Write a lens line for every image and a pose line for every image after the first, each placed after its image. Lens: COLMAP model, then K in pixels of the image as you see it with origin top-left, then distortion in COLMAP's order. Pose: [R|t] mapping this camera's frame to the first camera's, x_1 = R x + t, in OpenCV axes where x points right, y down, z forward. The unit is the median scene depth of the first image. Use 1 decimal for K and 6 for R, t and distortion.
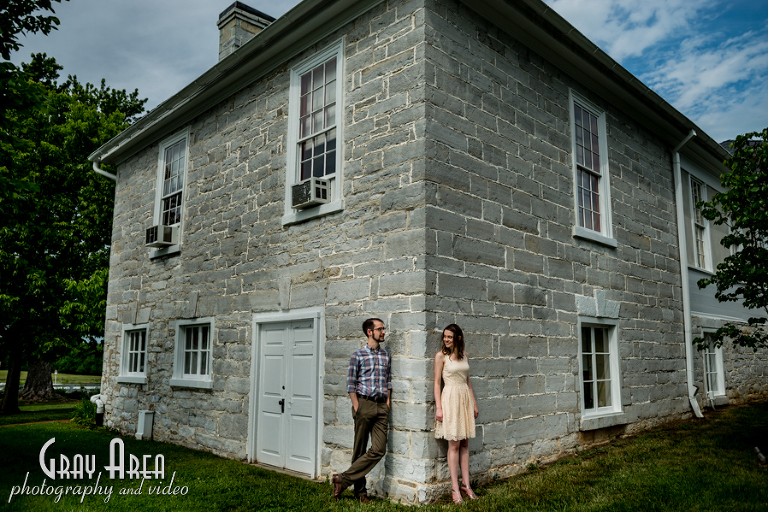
lens RADIAL K [[594.9, 0, 383.1], [0, 594.9, 257.9], [0, 0, 1]] dist [-0.026210, -0.007460]
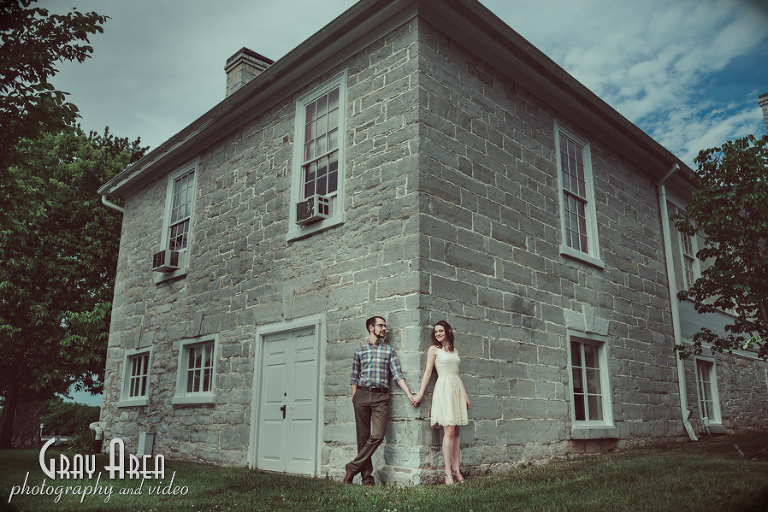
lens RADIAL K [[618.6, 0, 385.1], [0, 618.6, 255.7], [0, 0, 1]] dist [-0.031747, -0.006129]
pose [[0.999992, 0.002290, 0.003398, 0.003336], [-0.001930, 0.994762, -0.102199, 0.081041], [-0.003614, 0.102192, 0.994758, -0.096864]]
